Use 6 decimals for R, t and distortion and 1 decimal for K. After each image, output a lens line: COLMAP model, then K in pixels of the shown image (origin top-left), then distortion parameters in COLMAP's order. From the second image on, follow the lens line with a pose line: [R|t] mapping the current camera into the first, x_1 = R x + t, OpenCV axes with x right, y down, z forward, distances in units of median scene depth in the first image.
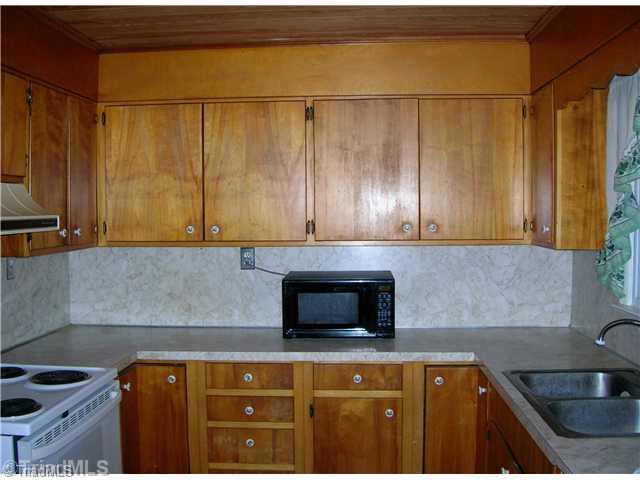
lens RADIAL K [[713.5, 0, 320.0], [0, 713.5, 240.0], [0, 0, 1]] dist [-0.146816, 0.054461]
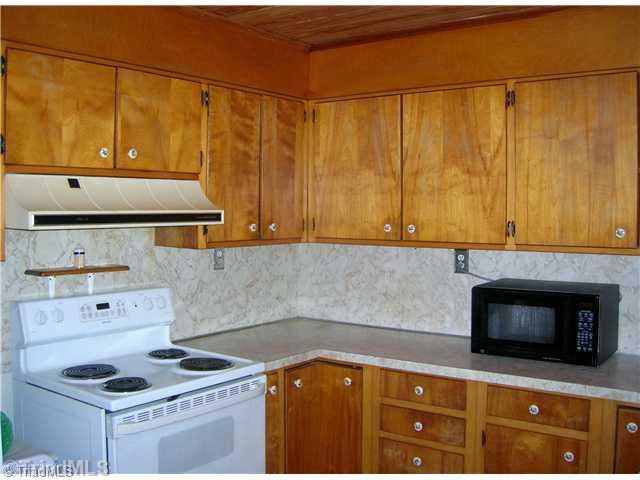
lens RADIAL K [[713.5, 0, 320.0], [0, 713.5, 240.0], [0, 0, 1]] dist [-0.146816, 0.054461]
pose [[0.833068, 0.034433, -0.552098, 0.271342], [-0.033687, 0.999366, 0.011498, -0.006258], [0.552144, 0.009020, 0.833700, 0.154003]]
